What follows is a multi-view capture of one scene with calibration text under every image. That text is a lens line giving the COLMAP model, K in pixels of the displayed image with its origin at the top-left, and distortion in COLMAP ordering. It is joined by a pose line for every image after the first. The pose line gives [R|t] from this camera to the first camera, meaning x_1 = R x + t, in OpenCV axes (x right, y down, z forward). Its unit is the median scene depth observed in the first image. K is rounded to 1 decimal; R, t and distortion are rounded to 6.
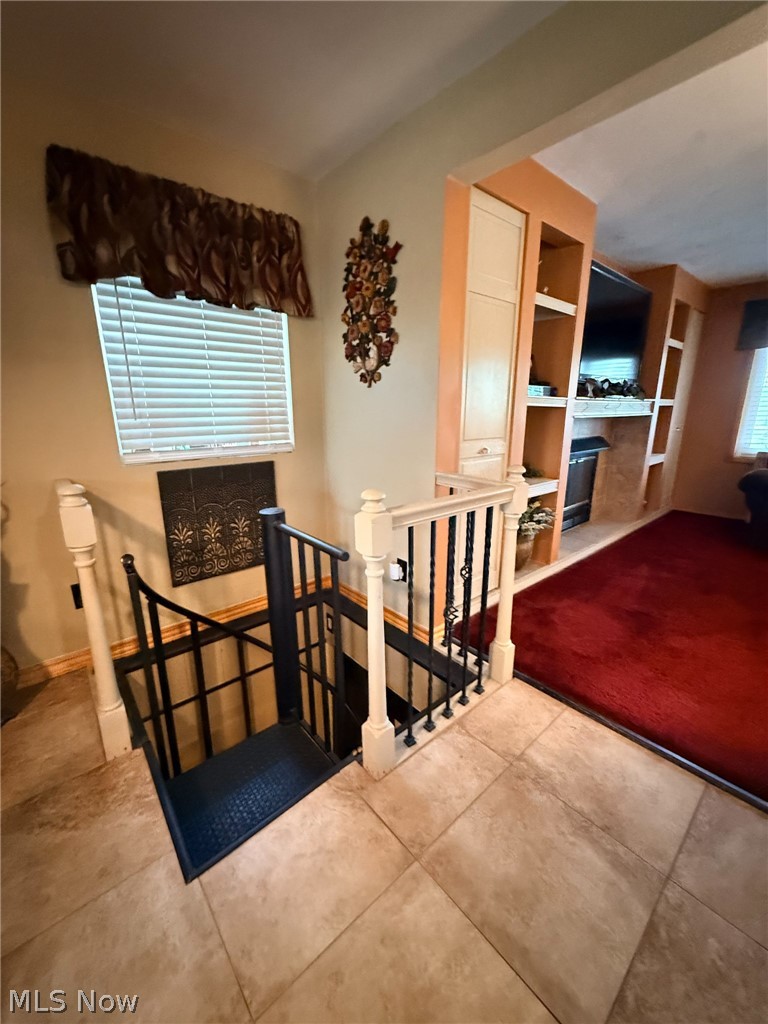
lens RADIAL K [[409.1, 0, 383.7], [0, 409.1, 508.2], [0, 0, 1]] dist [-0.002010, -0.000073]
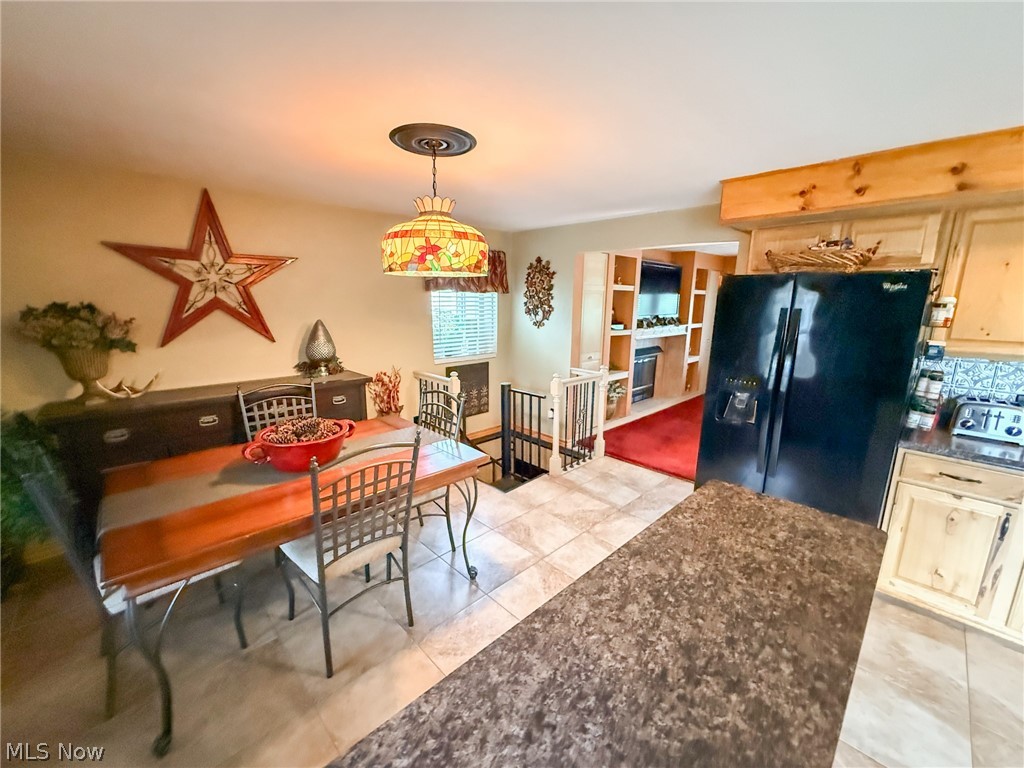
lens RADIAL K [[412.3, 0, 510.3], [0, 412.3, 382.0], [0, 0, 1]] dist [-0.002624, 0.000317]
pose [[0.998332, 0.000566, 0.057735, -0.304998], [0.002120, 0.998919, -0.046447, 0.087593], [-0.057698, 0.046492, 0.997251, -1.143287]]
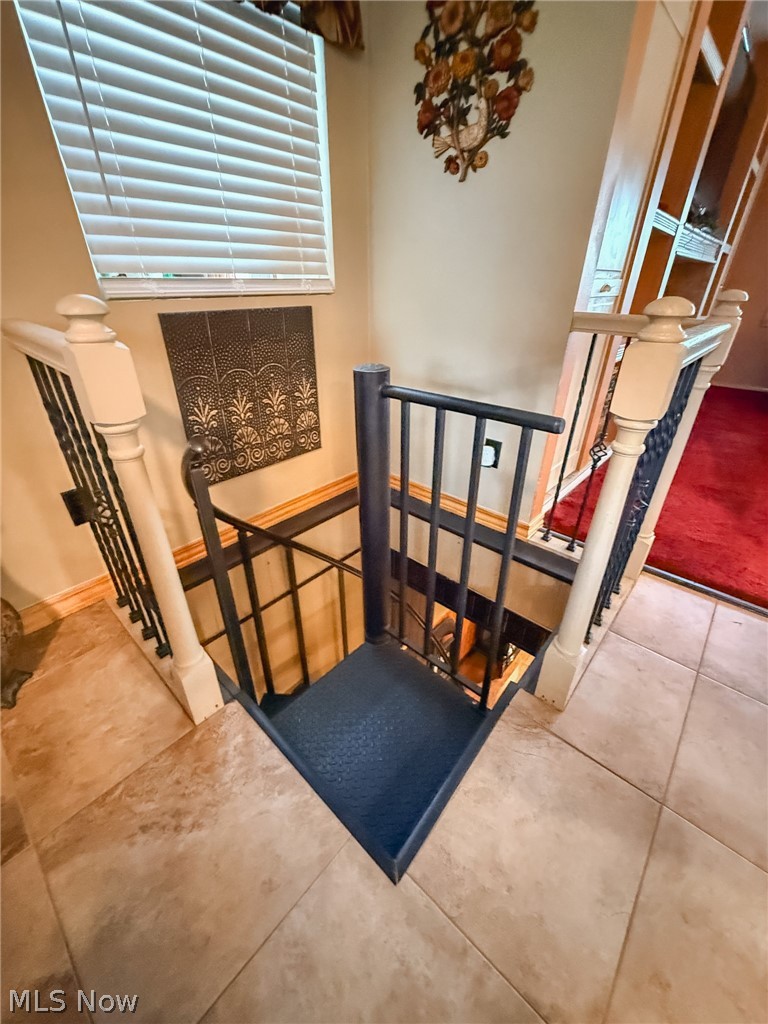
lens RADIAL K [[412.3, 0, 383.5], [0, 412.3, 510.6], [0, 0, 1]] dist [-0.002624, 0.000317]
pose [[0.991643, -0.056006, 0.116219, -0.269531], [0.023134, 0.963448, 0.266893, 0.040155], [-0.126919, -0.261974, 0.956693, 0.232294]]
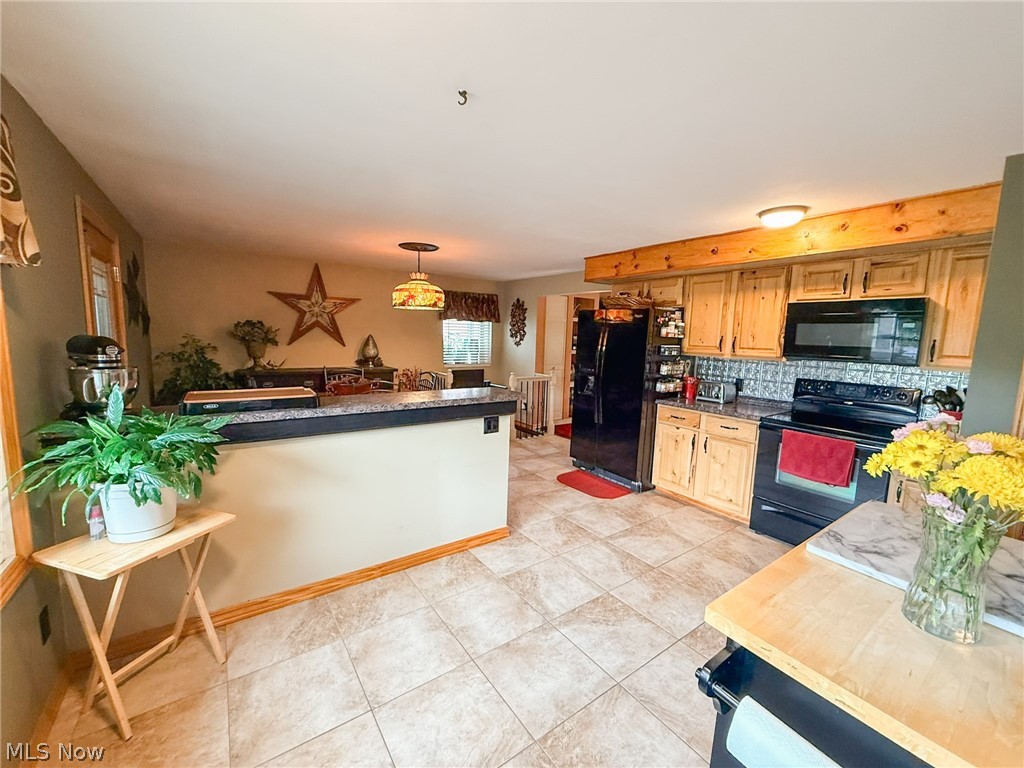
lens RADIAL K [[409.1, 0, 510.6], [0, 409.1, 385.7], [0, 0, 1]] dist [-0.002010, -0.000073]
pose [[0.995054, 0.040824, -0.090556, 0.208240], [-0.051498, 0.991576, -0.118851, 0.369348], [0.084941, 0.122927, 0.988774, -2.038799]]
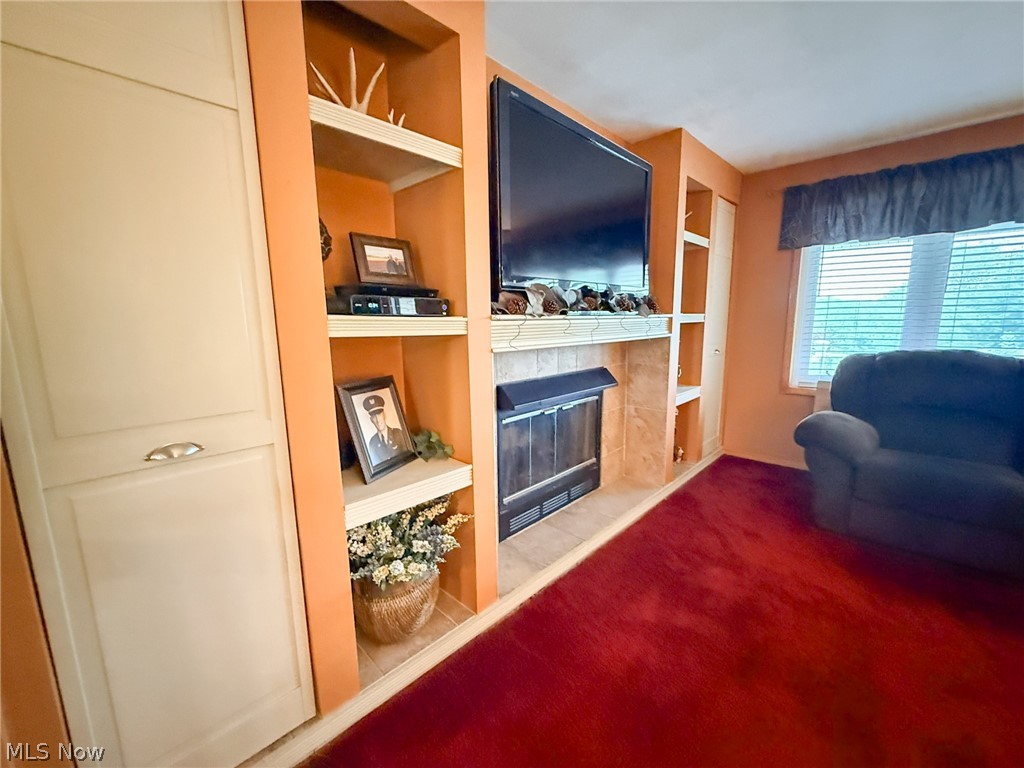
lens RADIAL K [[412.3, 0, 510.3], [0, 412.3, 382.0], [0, 0, 1]] dist [-0.002624, 0.000317]
pose [[0.996366, -0.024169, 0.081673, 0.560730], [0.031623, 0.995326, -0.091245, -0.164139], [-0.079086, 0.093497, 0.992474, 0.568385]]
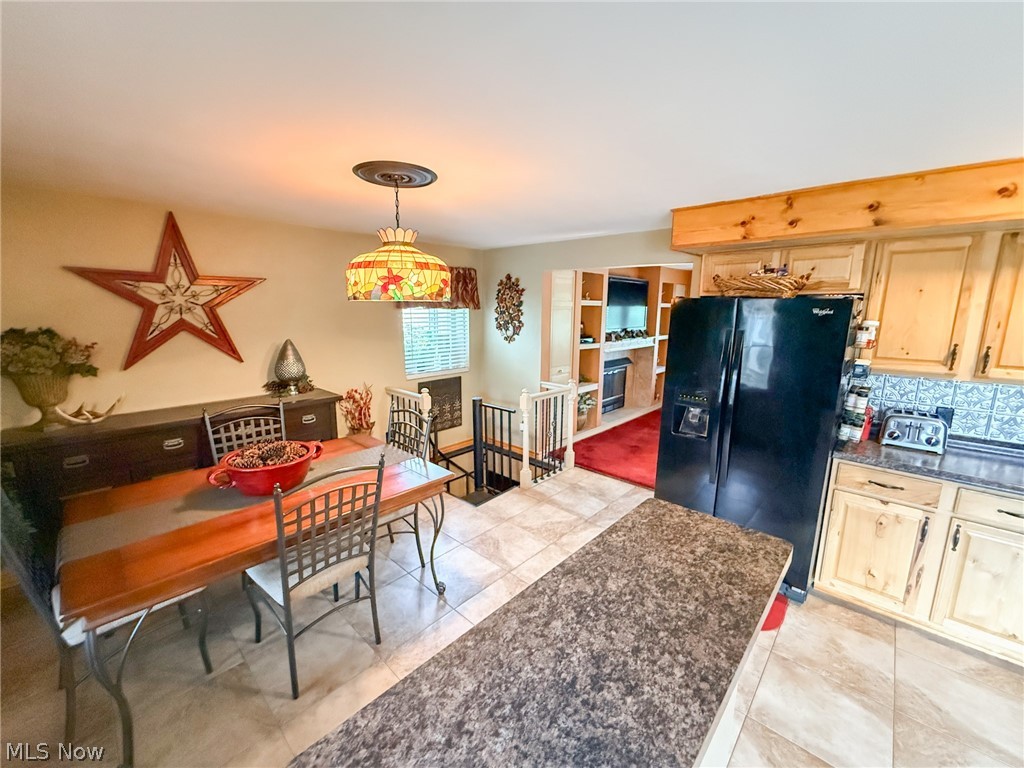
lens RADIAL K [[412.3, 0, 510.3], [0, 412.3, 382.0], [0, 0, 1]] dist [-0.002624, 0.000317]
pose [[0.994229, -0.010807, 0.106736, -0.266044], [0.017786, 0.997750, -0.064648, 0.057719], [-0.105797, 0.066173, 0.992184, -1.192611]]
